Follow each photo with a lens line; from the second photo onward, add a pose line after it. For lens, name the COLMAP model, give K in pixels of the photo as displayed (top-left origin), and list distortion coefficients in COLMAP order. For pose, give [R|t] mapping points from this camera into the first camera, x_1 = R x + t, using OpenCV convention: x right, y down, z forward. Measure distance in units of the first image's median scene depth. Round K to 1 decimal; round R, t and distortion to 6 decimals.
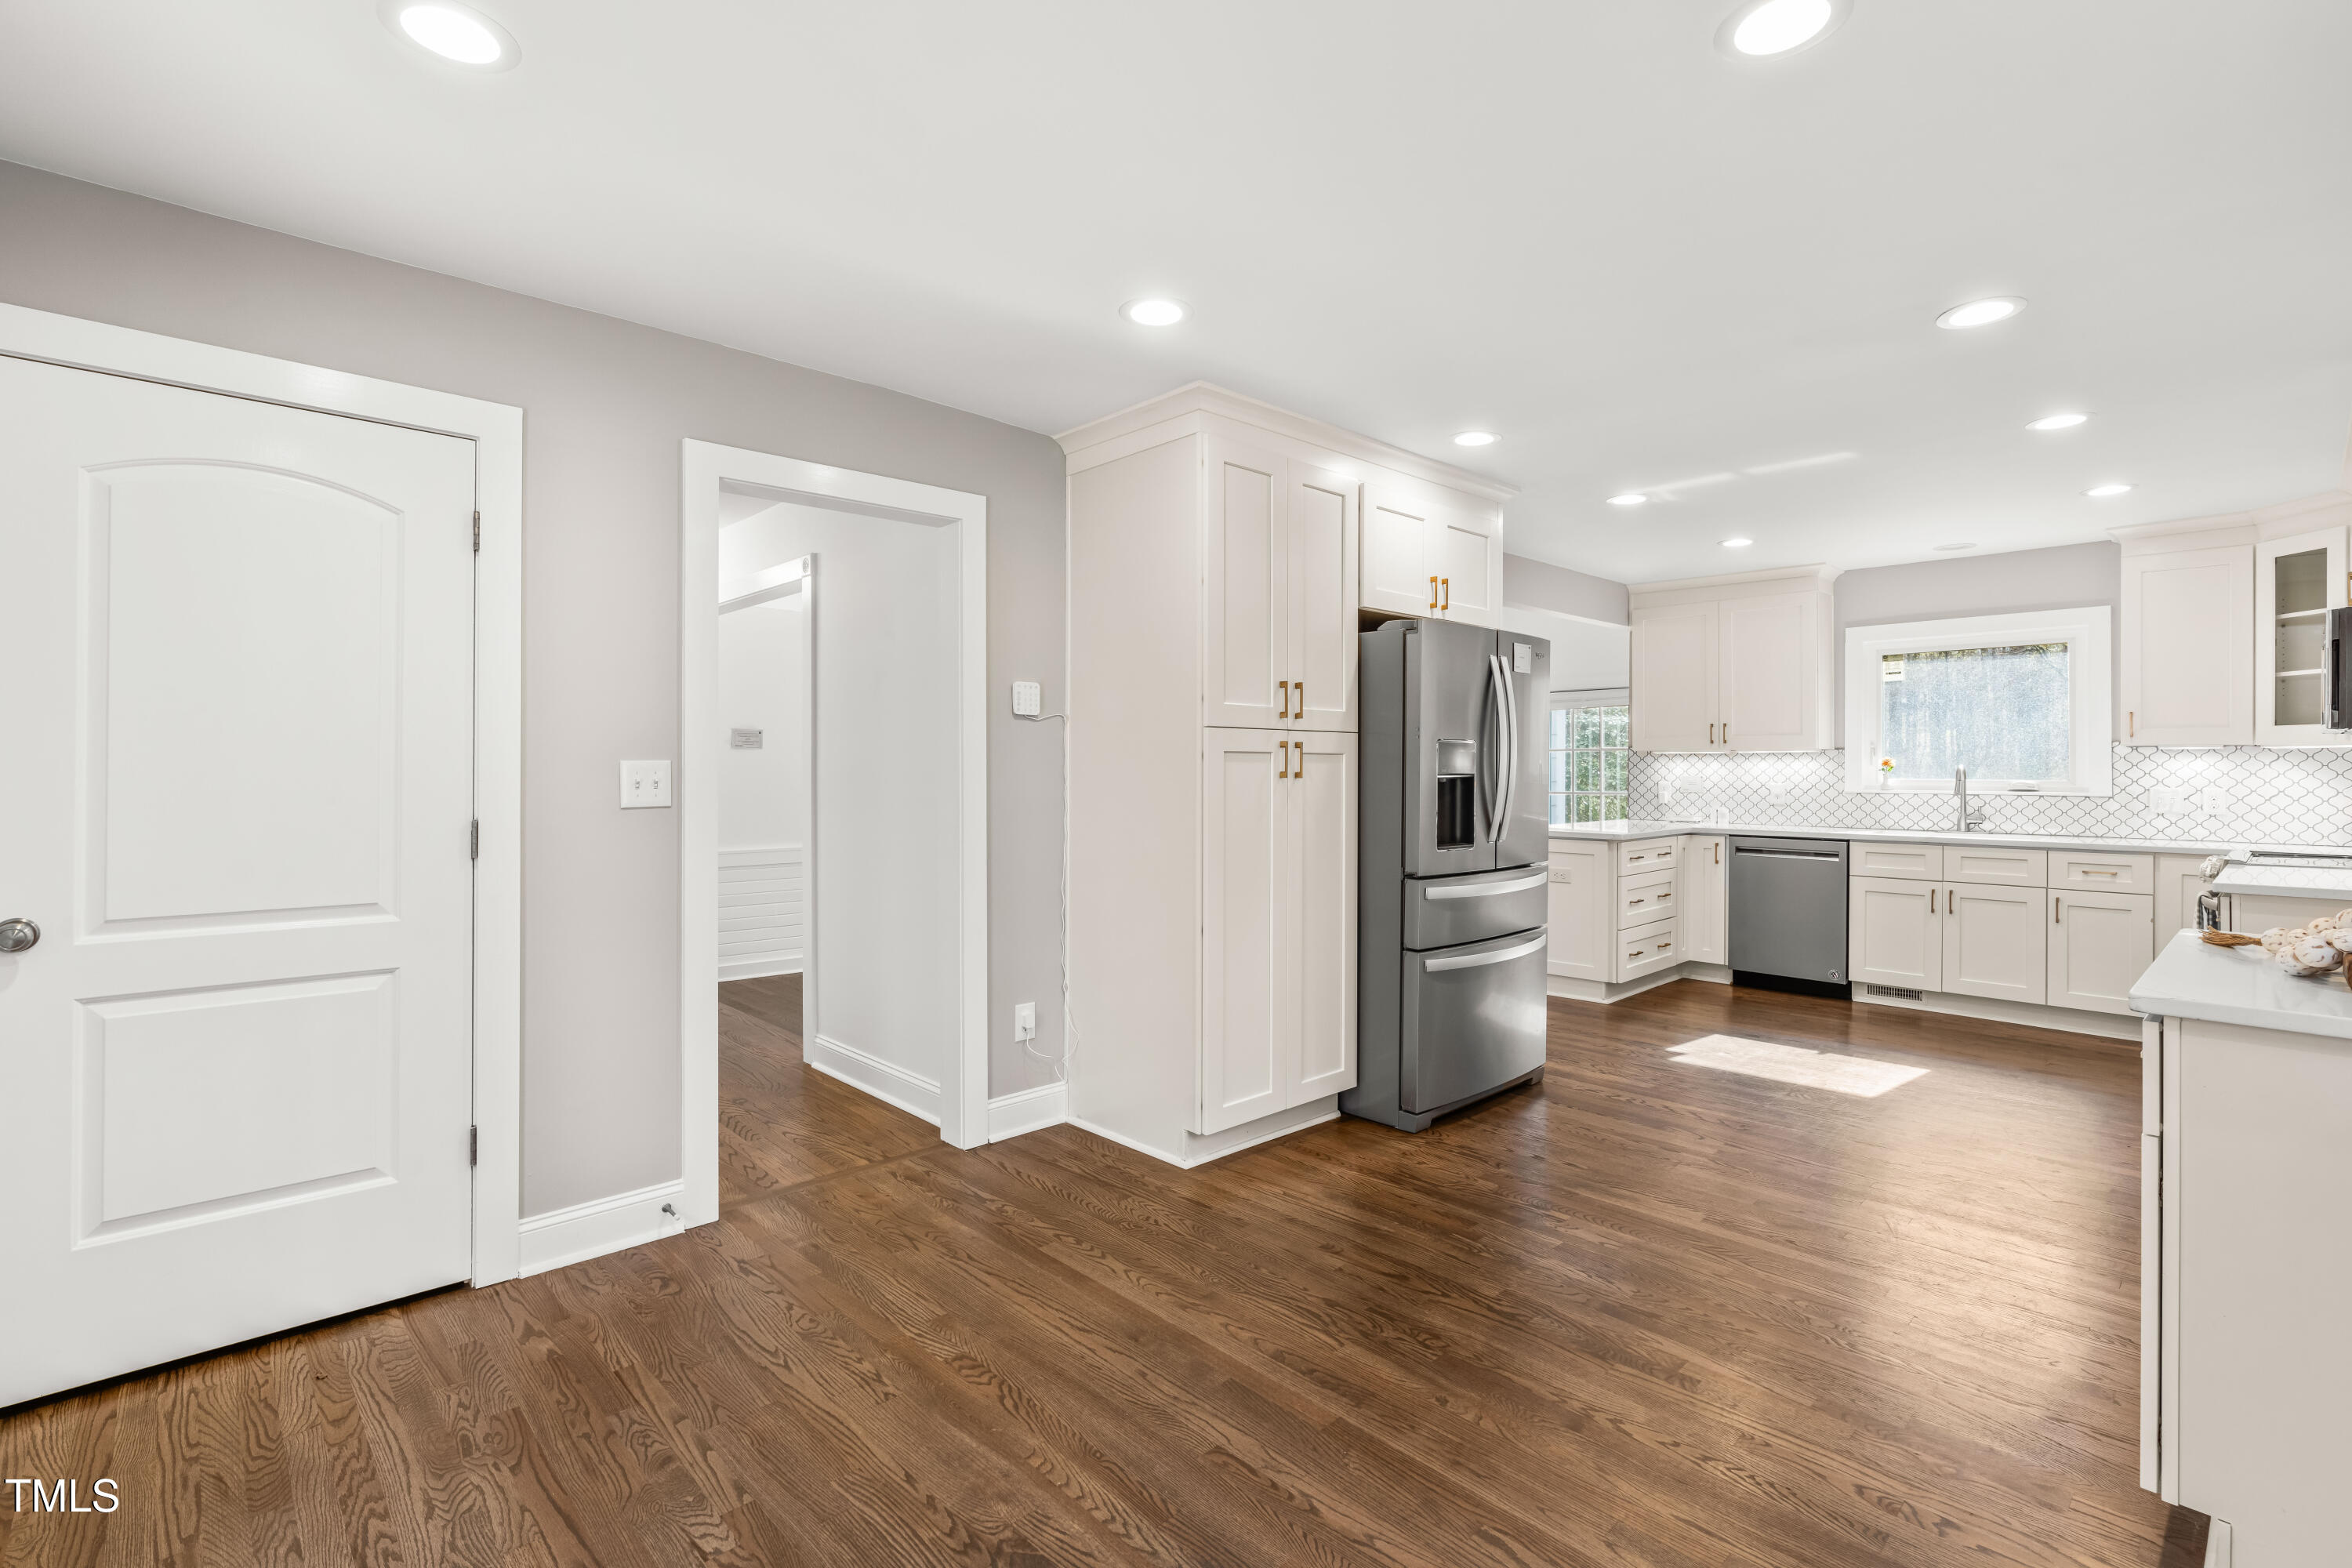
lens RADIAL K [[1069.1, 0, 1174.2], [0, 1069.1, 761.6], [0, 0, 1]] dist [-0.011938, 0.006072]
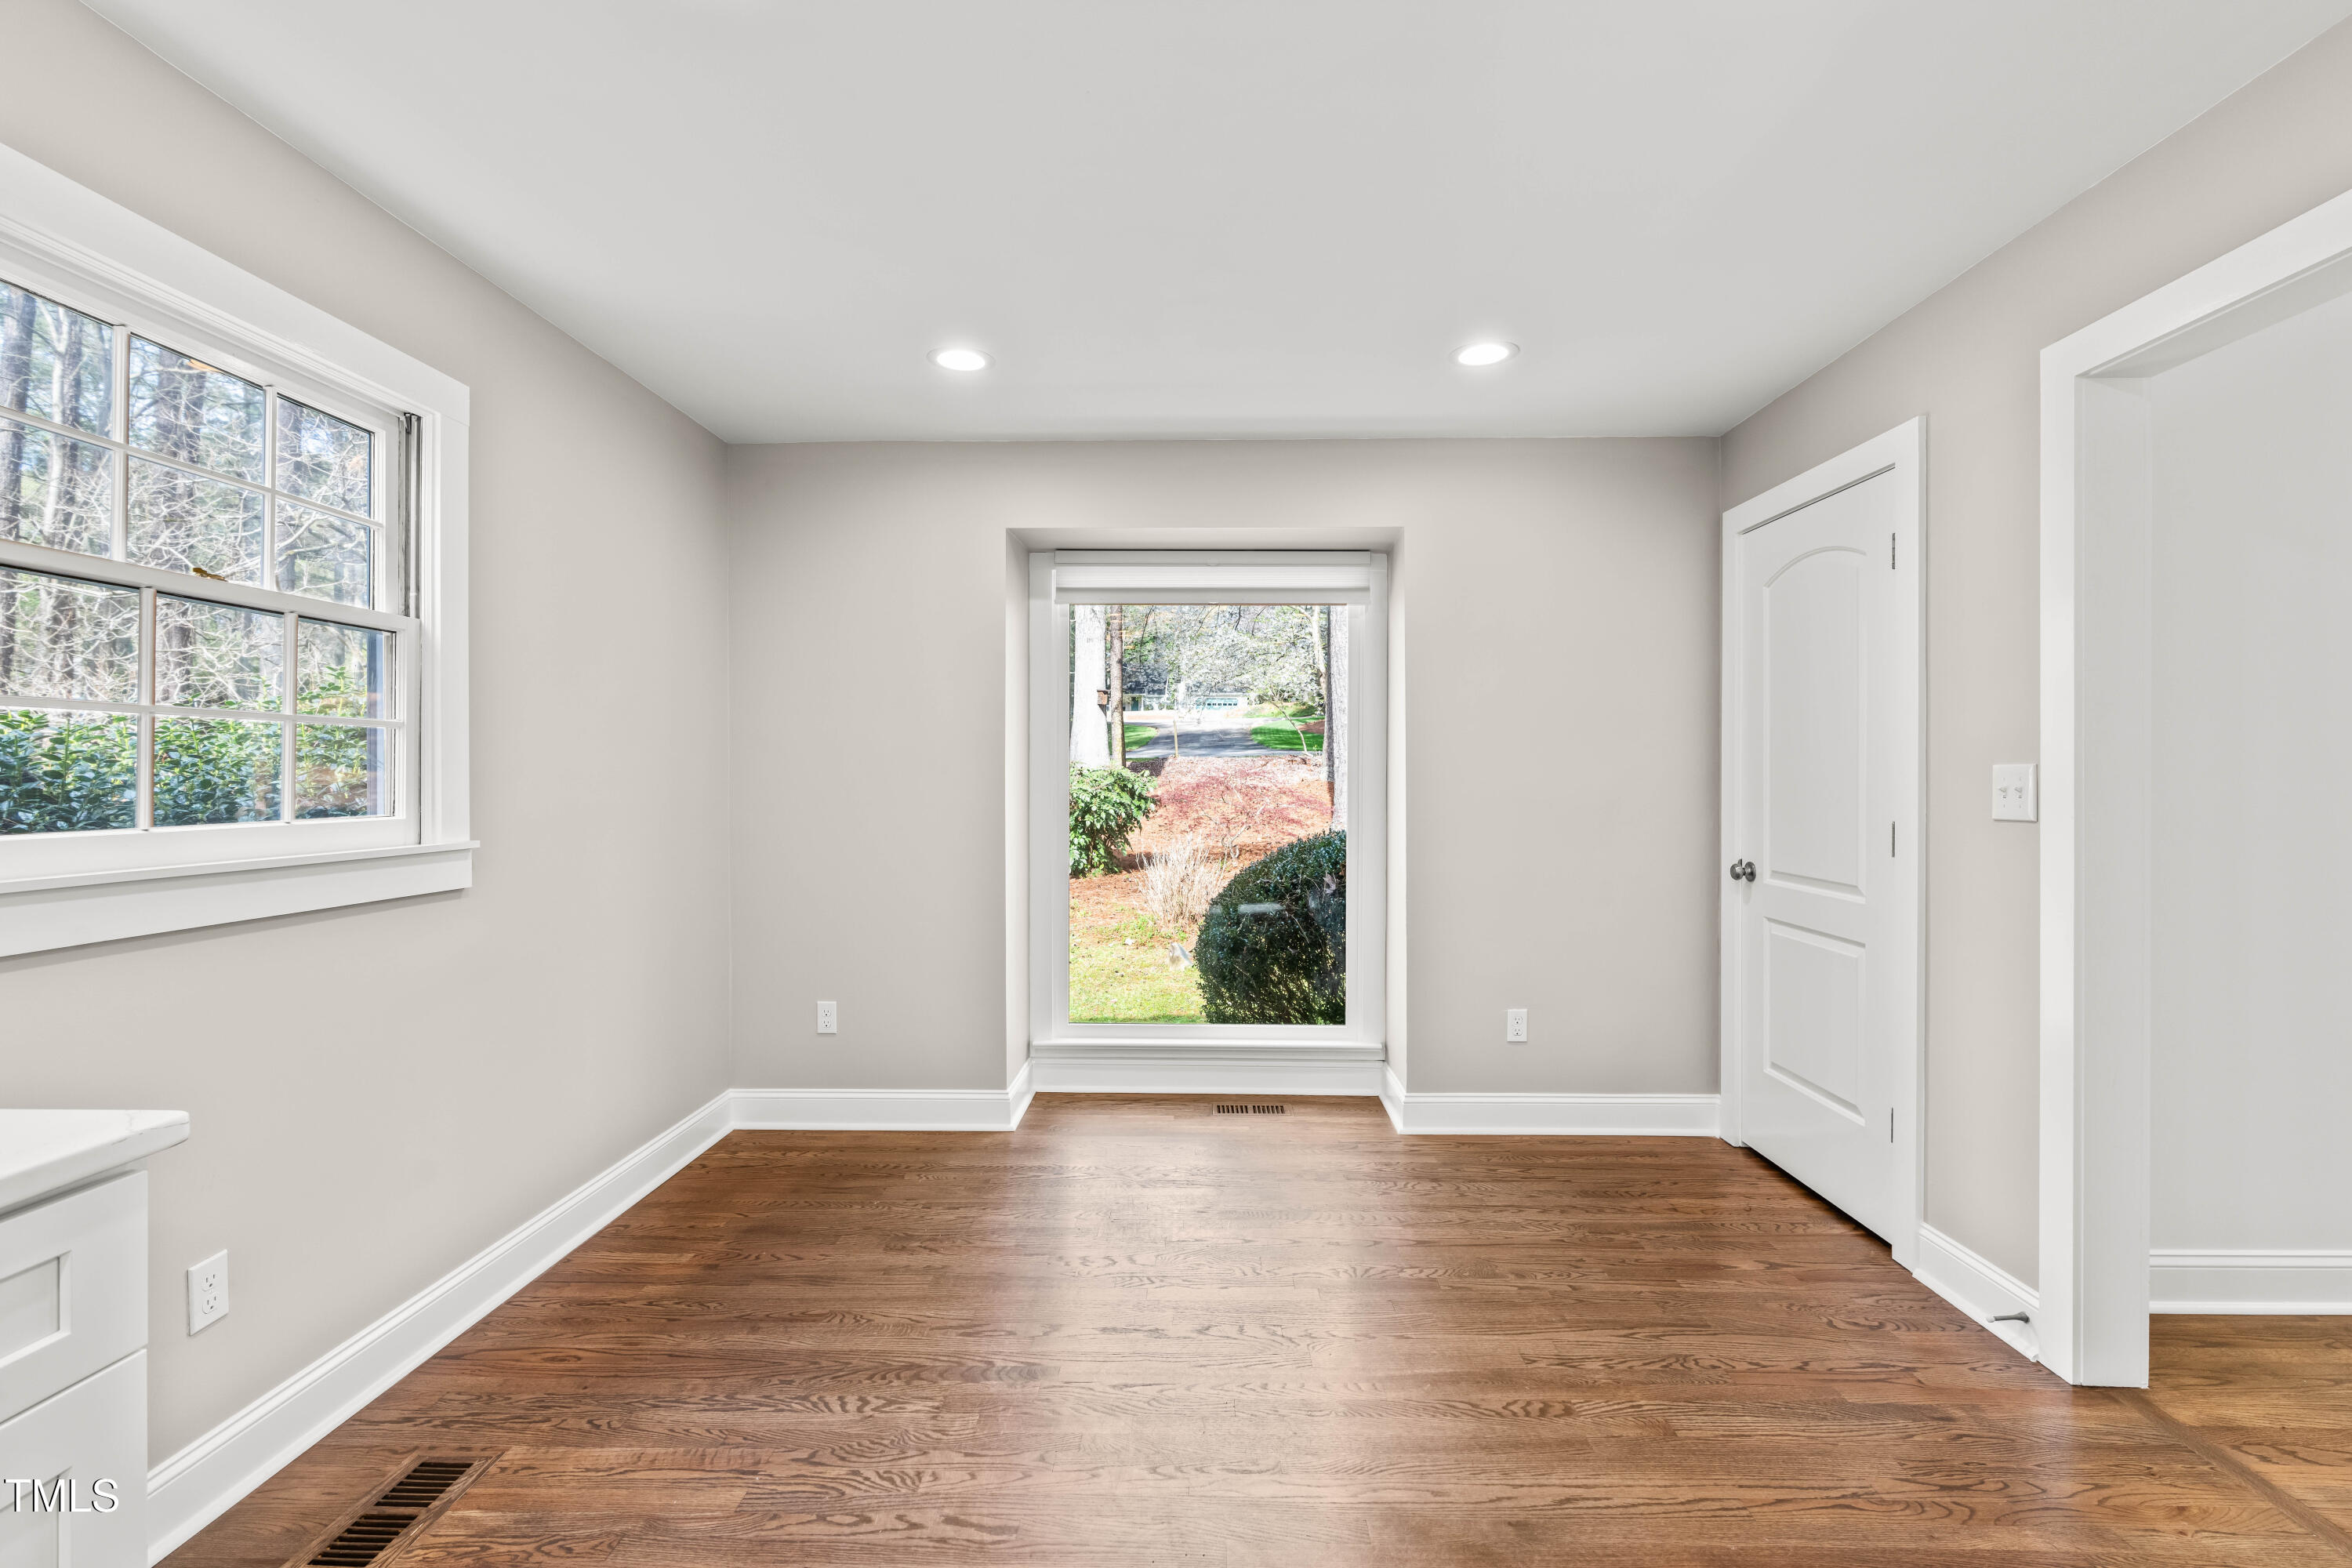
lens RADIAL K [[1063.7, 0, 1180.8], [0, 1063.7, 780.4], [0, 0, 1]] dist [-0.013556, 0.006199]
pose [[-0.703625, 0.004064, -0.710560, 1.303341], [0.005228, 0.999986, 0.000543, 0.020033], [0.710552, -0.003333, -0.703637, 2.677801]]
